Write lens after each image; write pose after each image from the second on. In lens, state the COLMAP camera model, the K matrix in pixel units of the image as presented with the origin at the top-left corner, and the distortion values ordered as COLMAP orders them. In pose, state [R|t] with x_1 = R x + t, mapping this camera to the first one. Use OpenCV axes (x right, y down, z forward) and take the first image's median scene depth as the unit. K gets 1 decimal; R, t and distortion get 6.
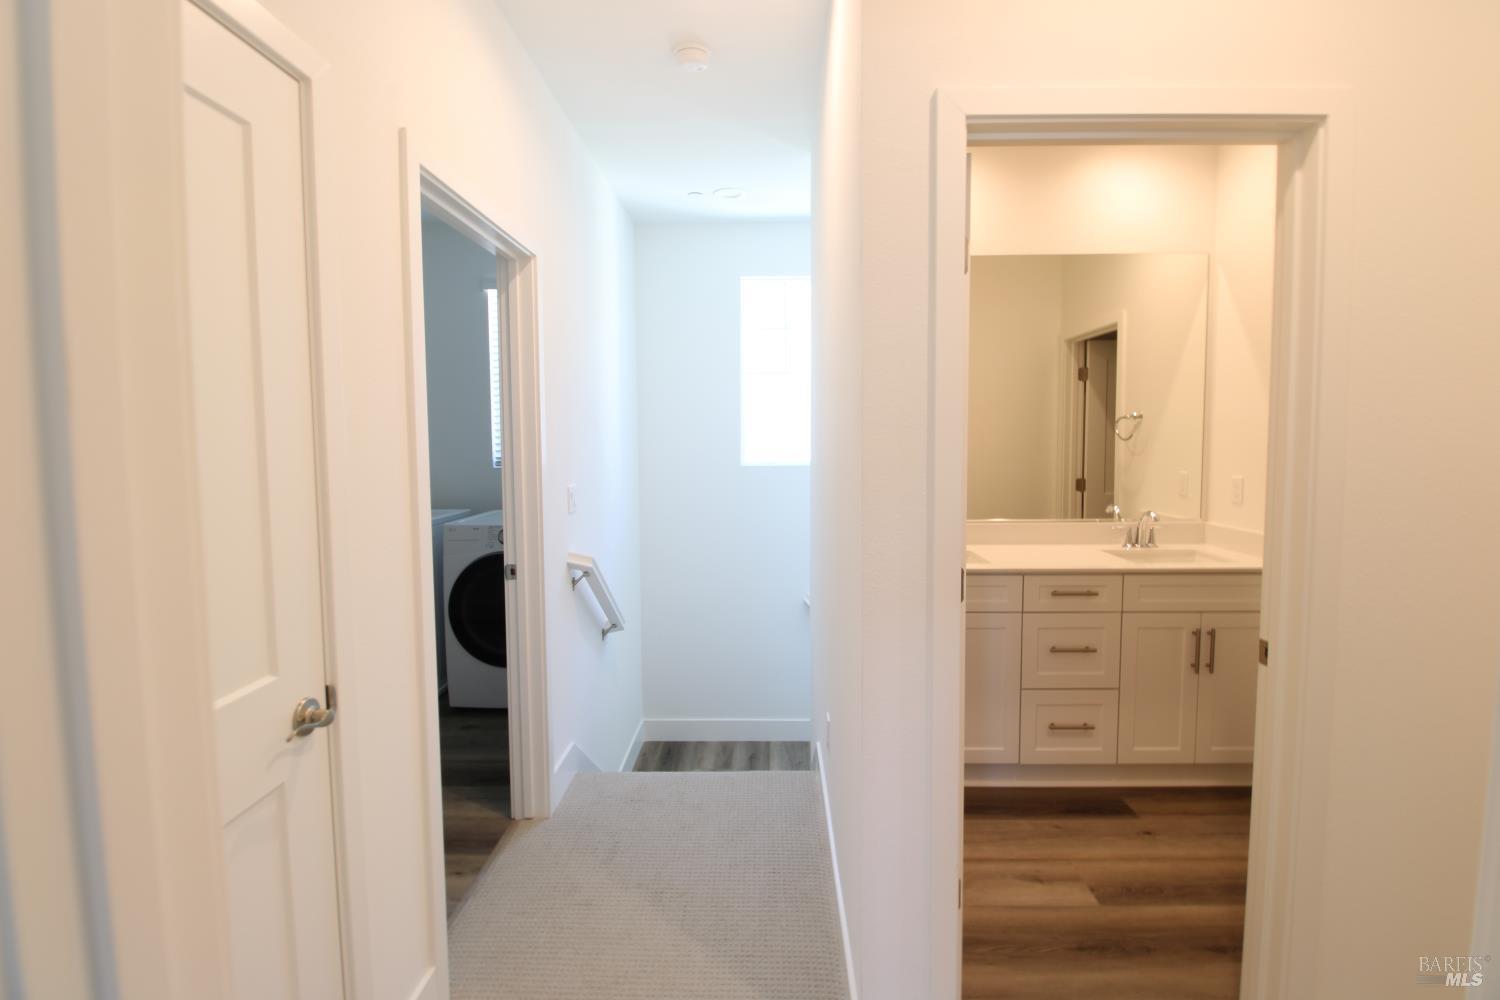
lens RADIAL K [[687.6, 0, 754.8], [0, 687.6, 485.8], [0, 0, 1]] dist [-0.000040, 0.000056]
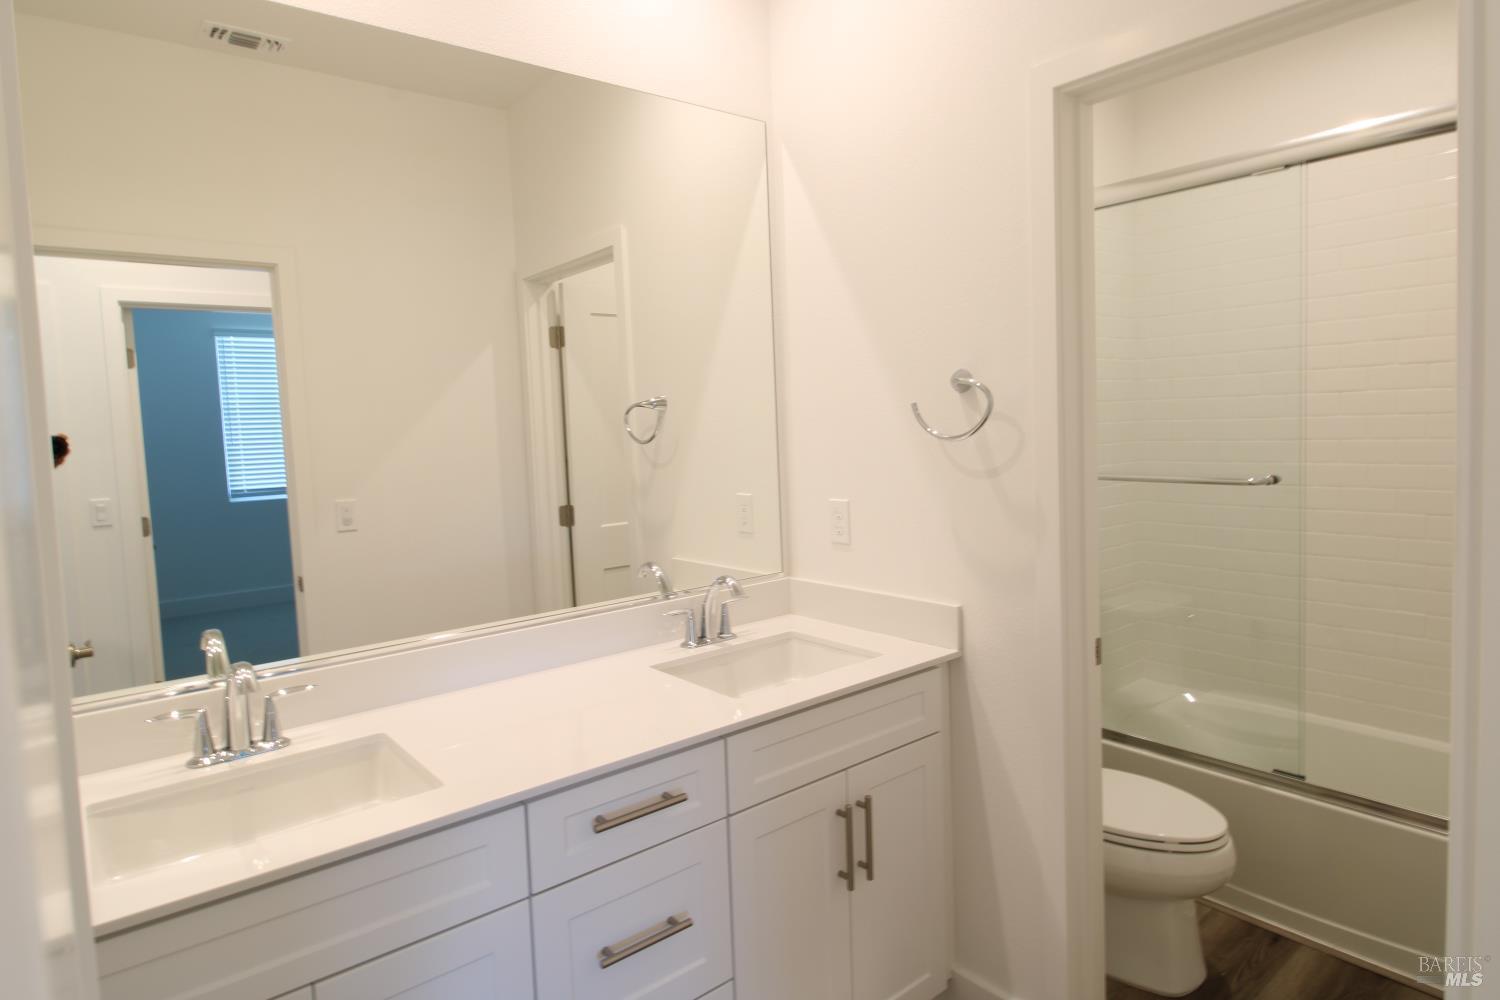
lens RADIAL K [[889.8, 0, 761.2], [0, 889.8, 486.5], [0, 0, 1]] dist [-0.012946, 0.000894]
pose [[0.763683, -0.066479, 0.642160, 0.155356], [0.077305, 0.996944, 0.011273, -0.038280], [-0.640946, 0.041033, 0.766488, 0.446616]]
